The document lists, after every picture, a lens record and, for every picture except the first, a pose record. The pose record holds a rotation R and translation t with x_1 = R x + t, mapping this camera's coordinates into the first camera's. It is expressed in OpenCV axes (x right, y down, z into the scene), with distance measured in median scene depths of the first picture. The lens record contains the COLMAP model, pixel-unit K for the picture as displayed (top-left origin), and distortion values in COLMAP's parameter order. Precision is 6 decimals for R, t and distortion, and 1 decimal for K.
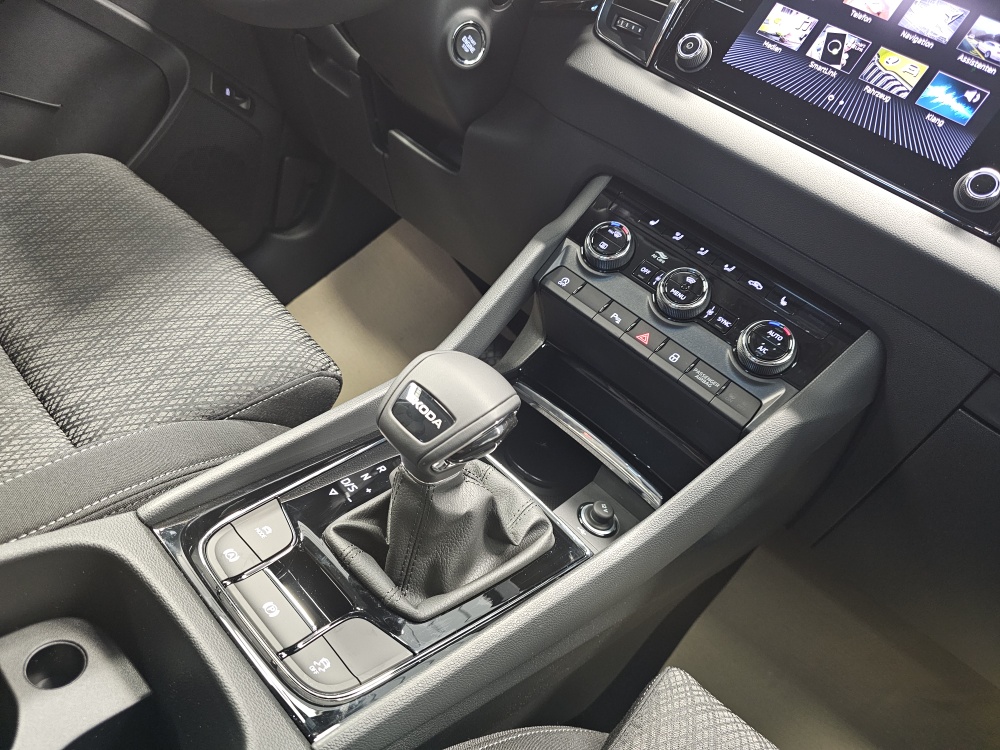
lens RADIAL K [[684.5, 0, 493.6], [0, 684.5, 380.6], [0, 0, 1]] dist [0.033839, -0.042009]
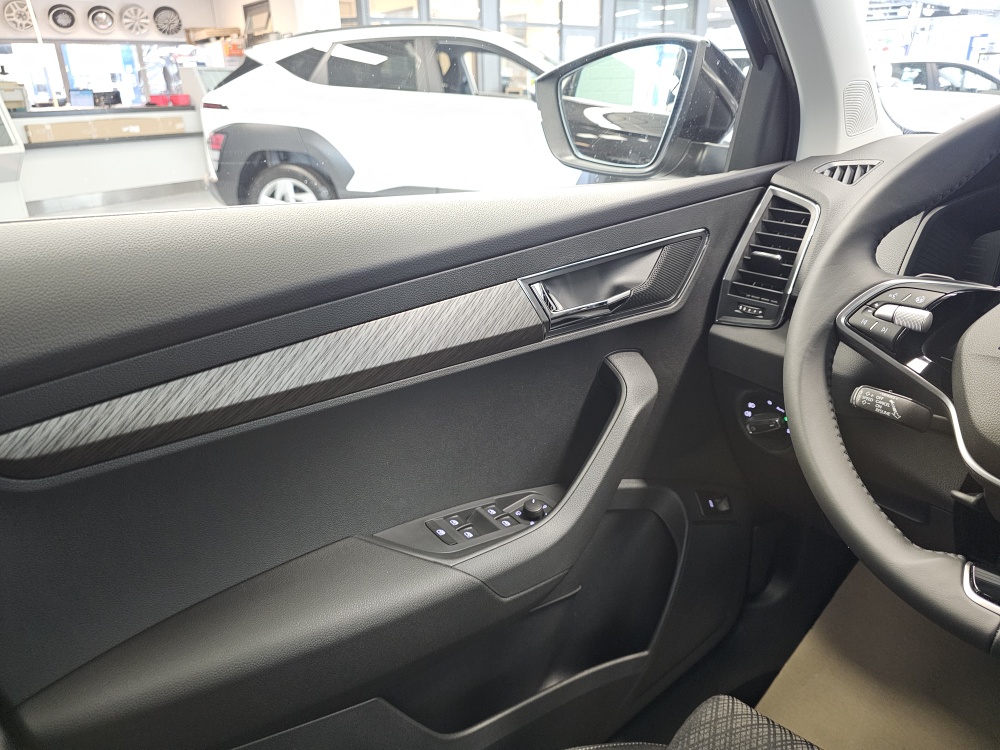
lens RADIAL K [[684.5, 0, 500.6], [0, 684.5, 365.1], [0, 0, 1]] dist [0.033839, -0.042009]
pose [[0.915842, -0.302530, -0.264023, -0.648354], [0.241723, 0.940427, -0.239096, -0.835390], [0.320628, 0.155154, 0.934411, 0.020288]]
